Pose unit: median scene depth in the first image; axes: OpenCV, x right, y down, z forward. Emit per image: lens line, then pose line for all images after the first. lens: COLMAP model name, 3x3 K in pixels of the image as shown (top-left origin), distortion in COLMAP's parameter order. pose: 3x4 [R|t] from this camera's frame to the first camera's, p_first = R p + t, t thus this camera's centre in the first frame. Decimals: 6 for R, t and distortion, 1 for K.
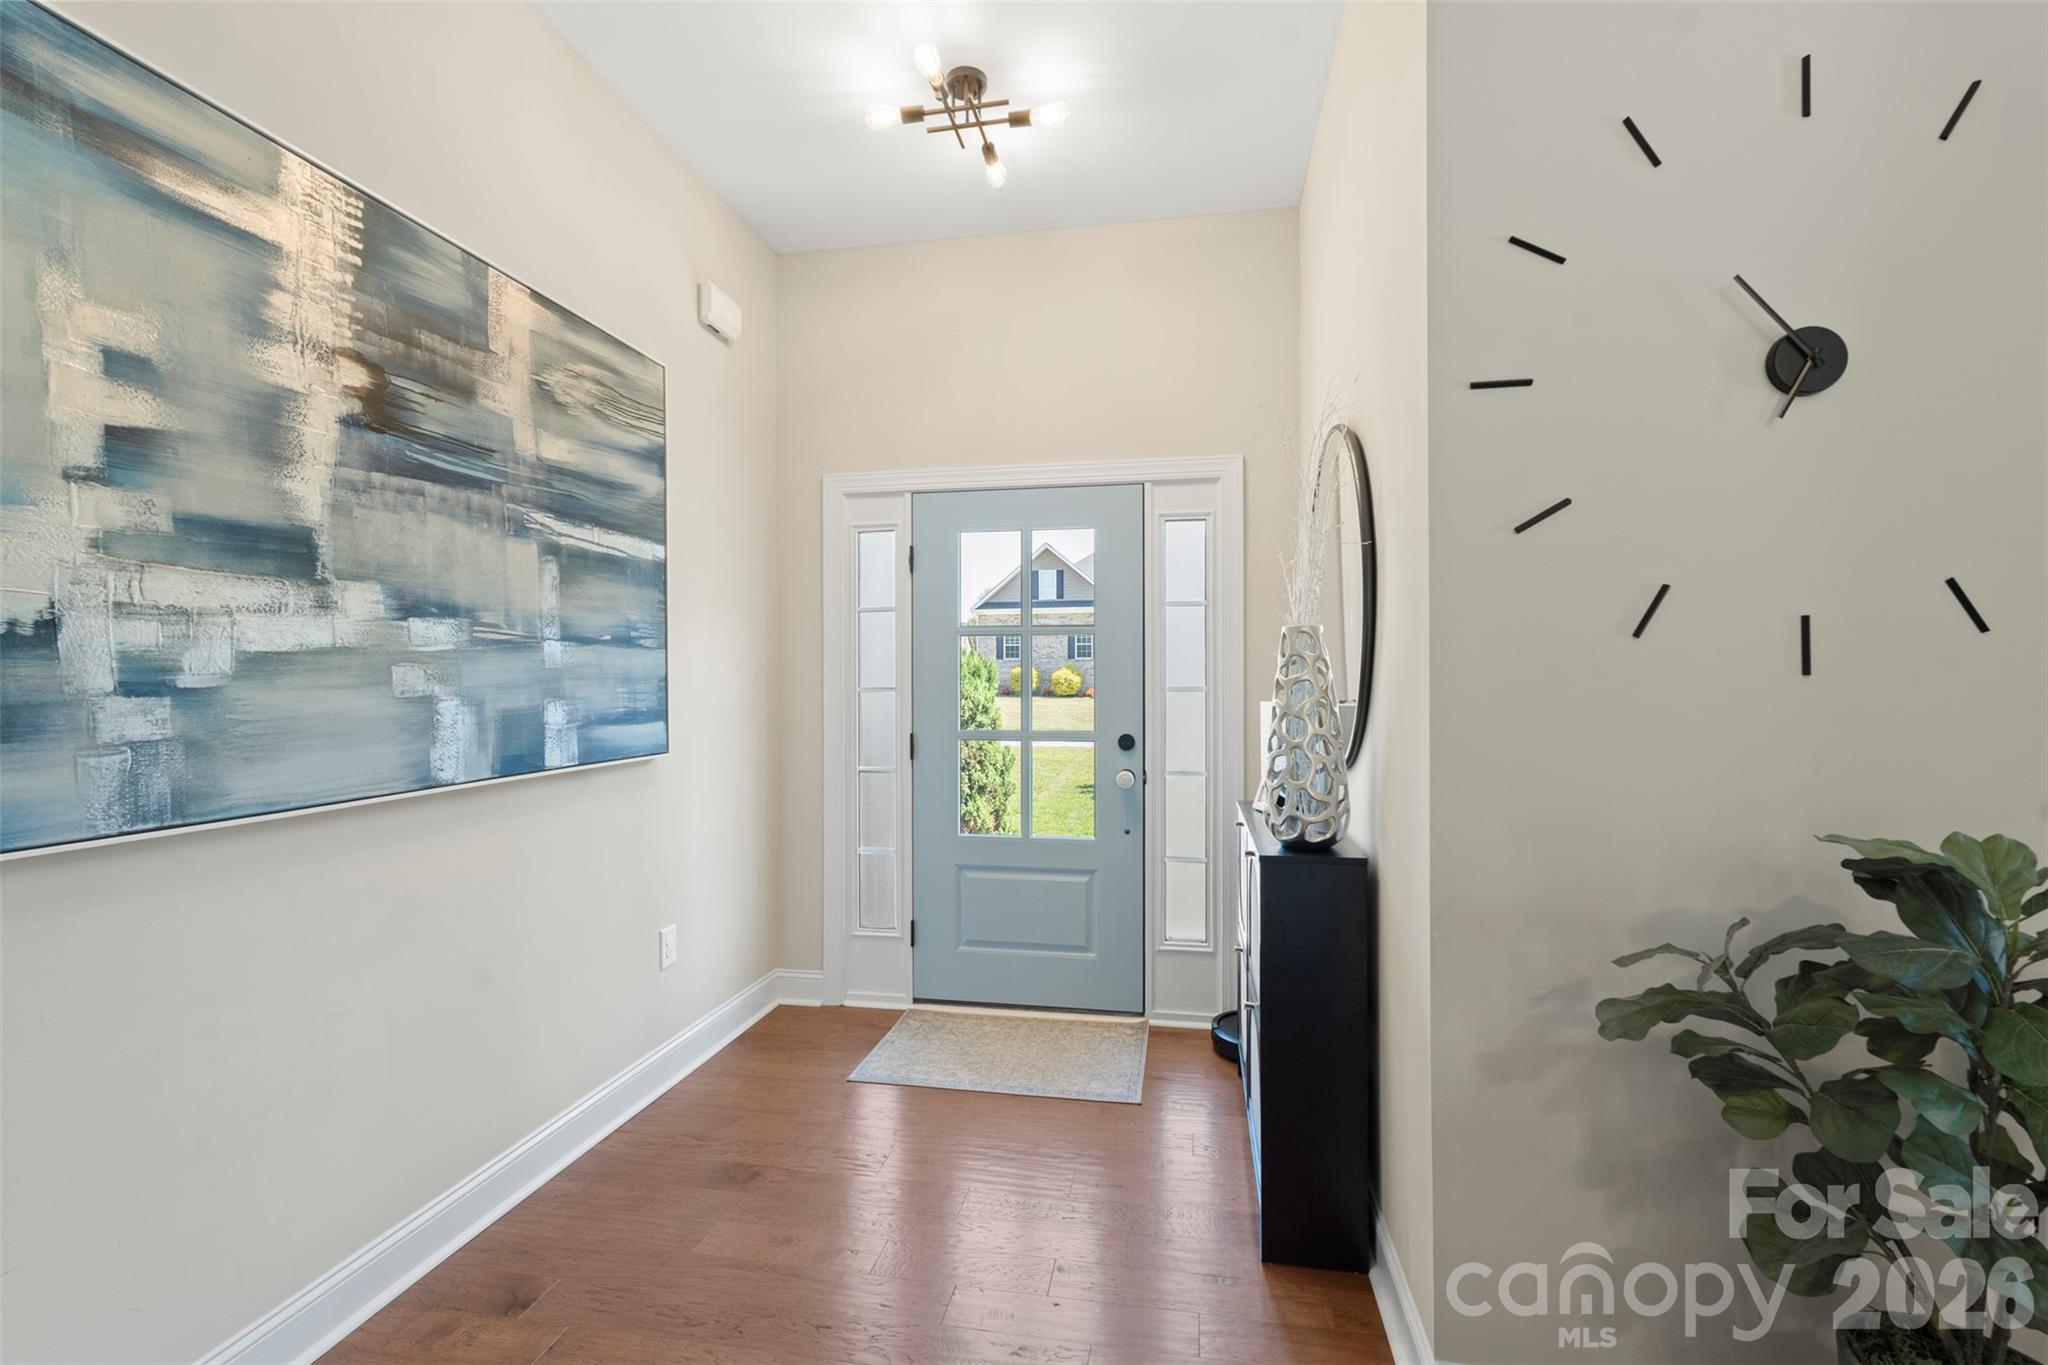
lens RADIAL K [[904.5, 0, 1032.9], [0, 904.5, 685.3], [0, 0, 1]] dist [-0.006139, 0.000011]
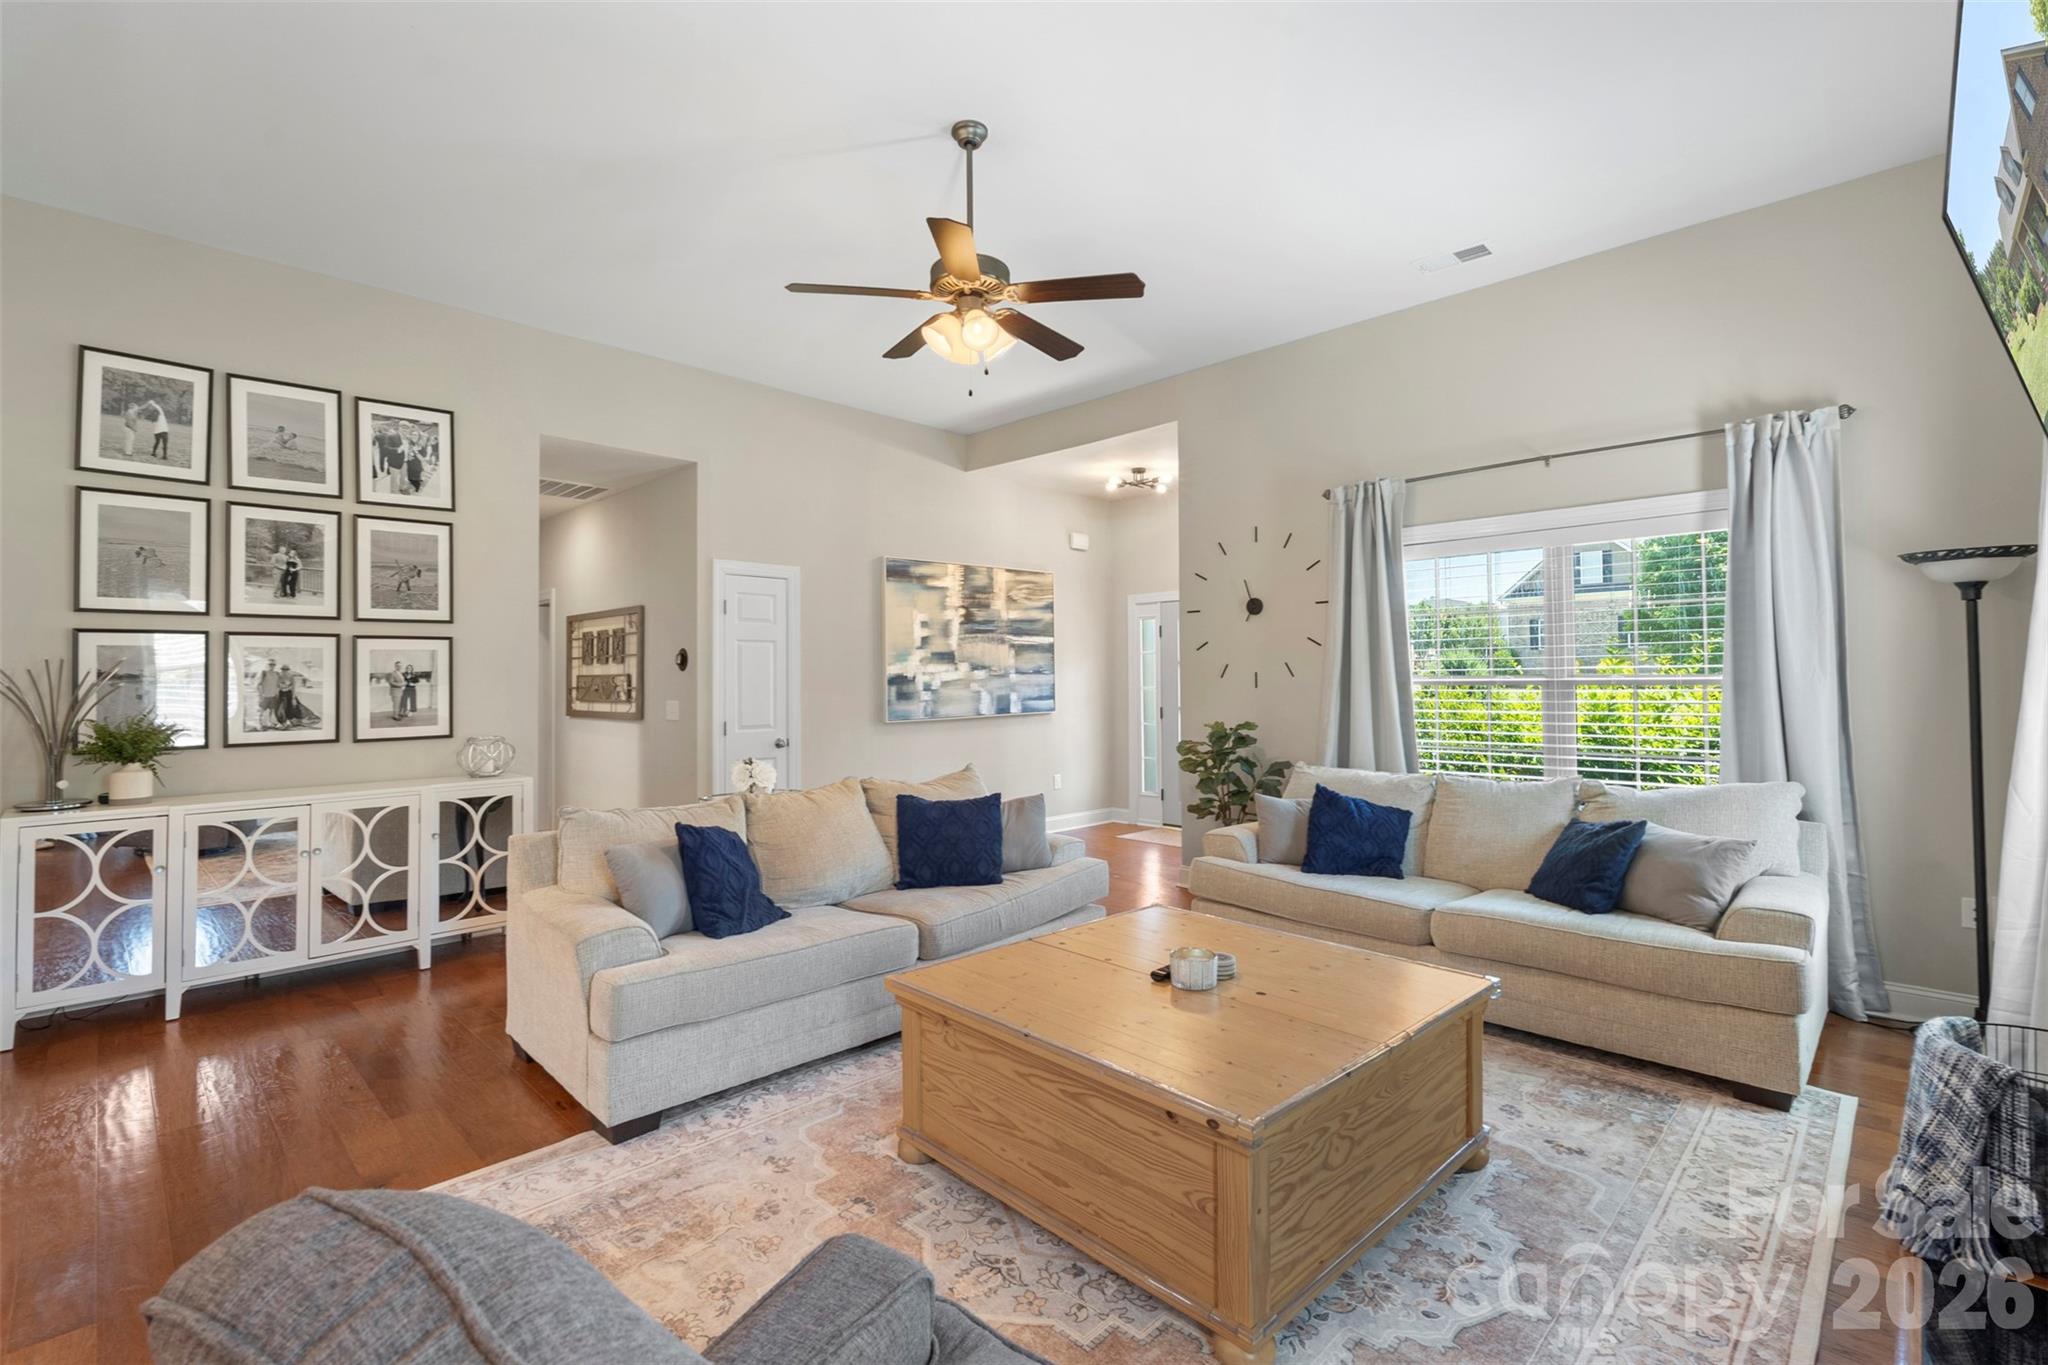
lens RADIAL K [[910.0, 0, 1019.2], [0, 910.0, 663.5], [0, 0, 1]] dist [-0.002635, -0.000033]
pose [[0.820445, -0.014177, -0.571550, 1.544583], [0.005465, 0.999841, -0.016956, -0.035168], [0.571700, 0.010788, 0.820392, -1.902926]]
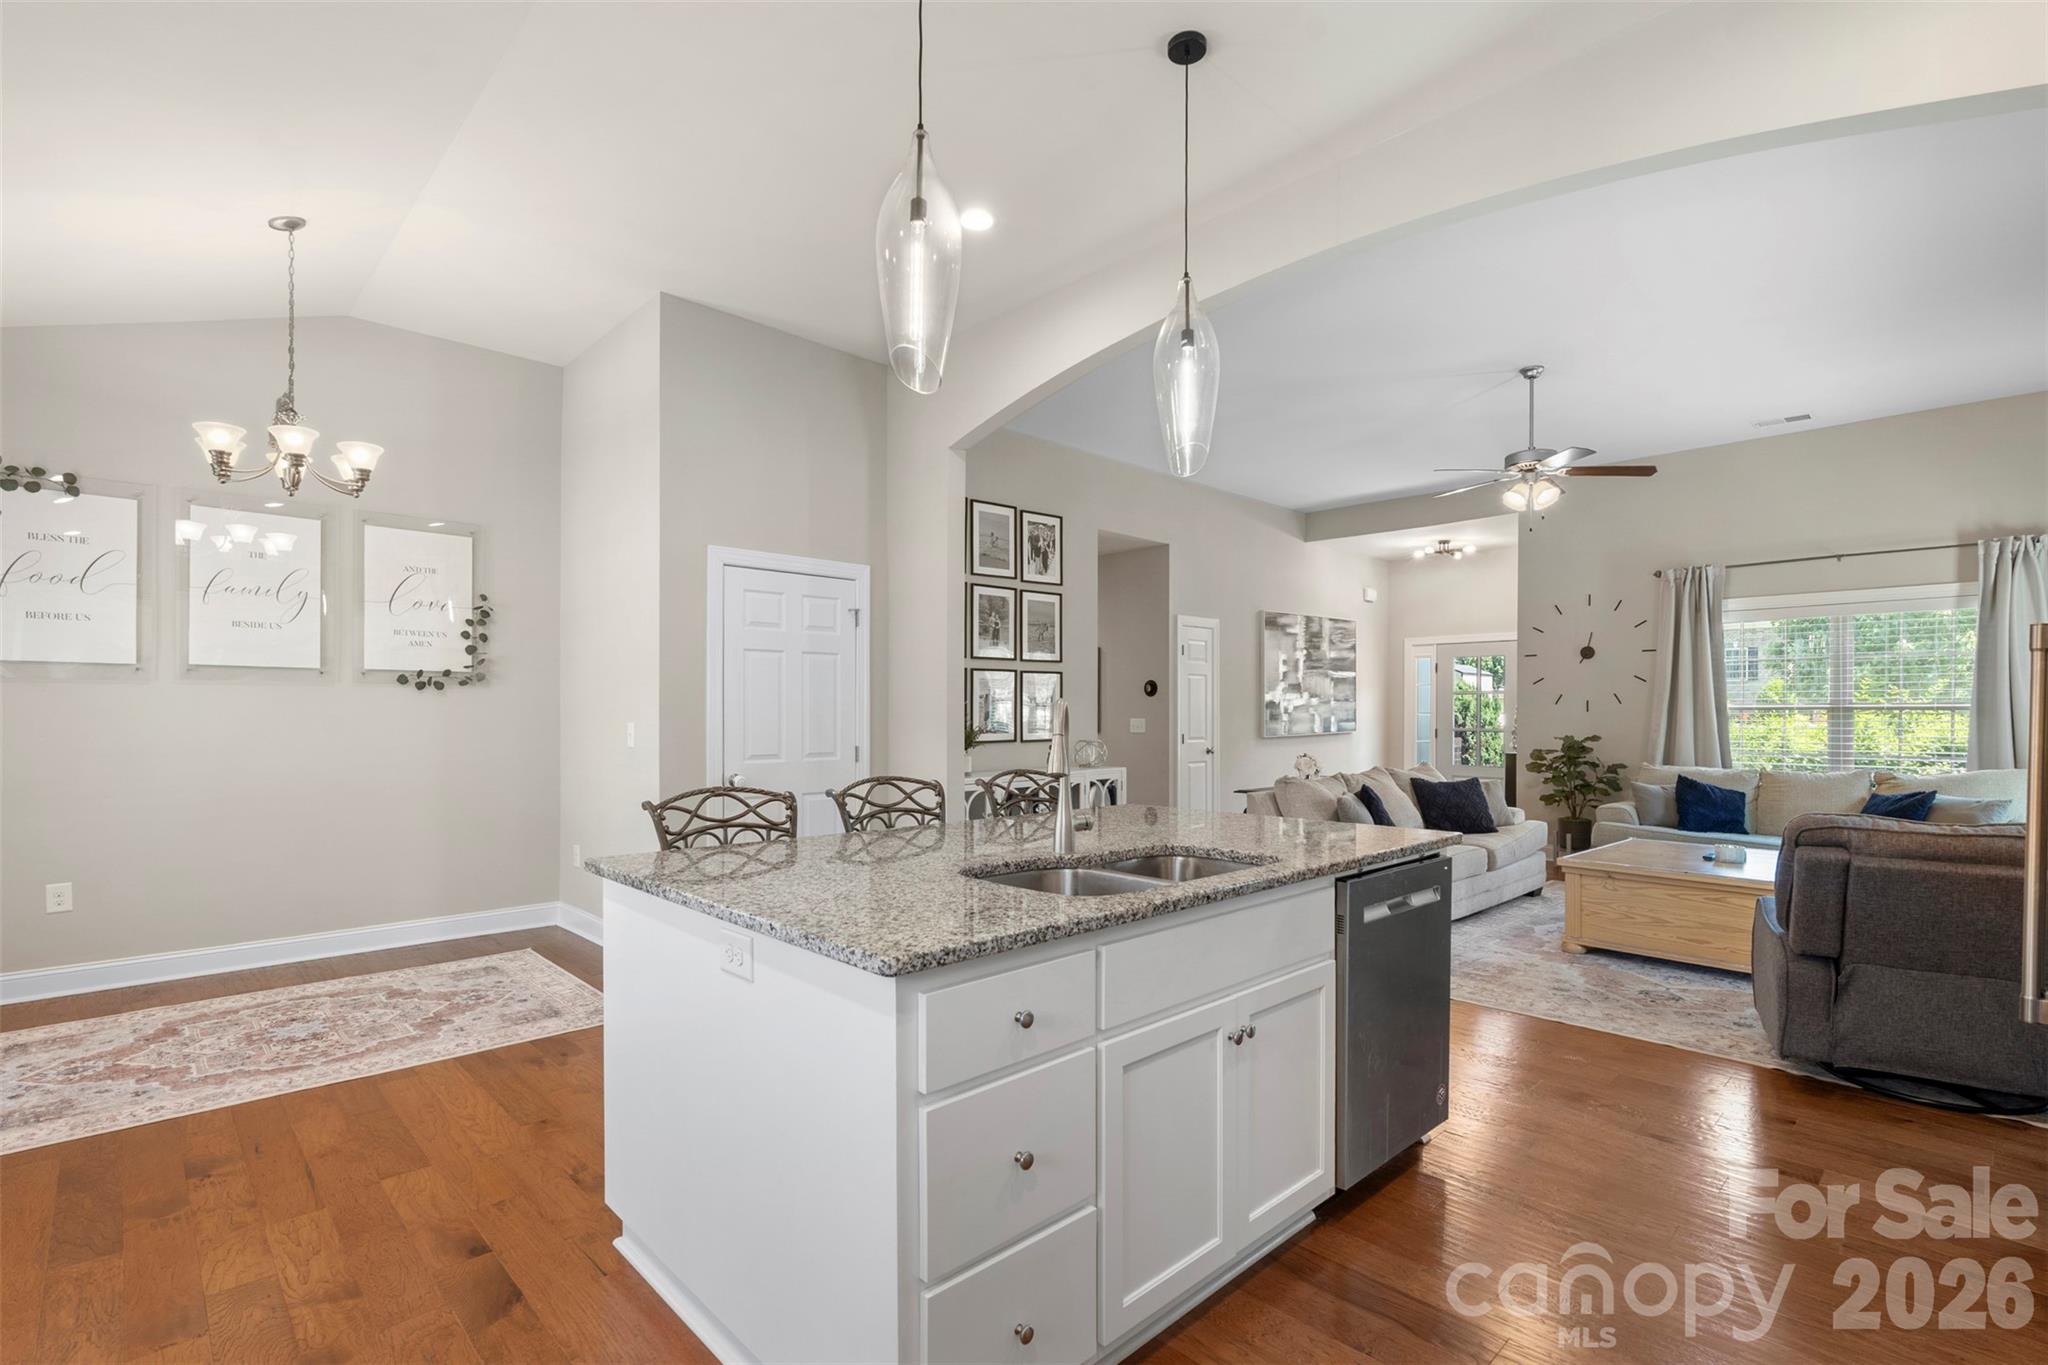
lens RADIAL K [[944.4, 0, 1031.0], [0, 944.4, 715.6], [0, 0, 1]] dist [0.000470, 0.000334]
pose [[0.808063, 0.005102, -0.589074, 1.016813], [-0.001711, 0.999979, 0.006313, -0.008532], [0.589093, -0.004093, 0.808055, -3.740636]]
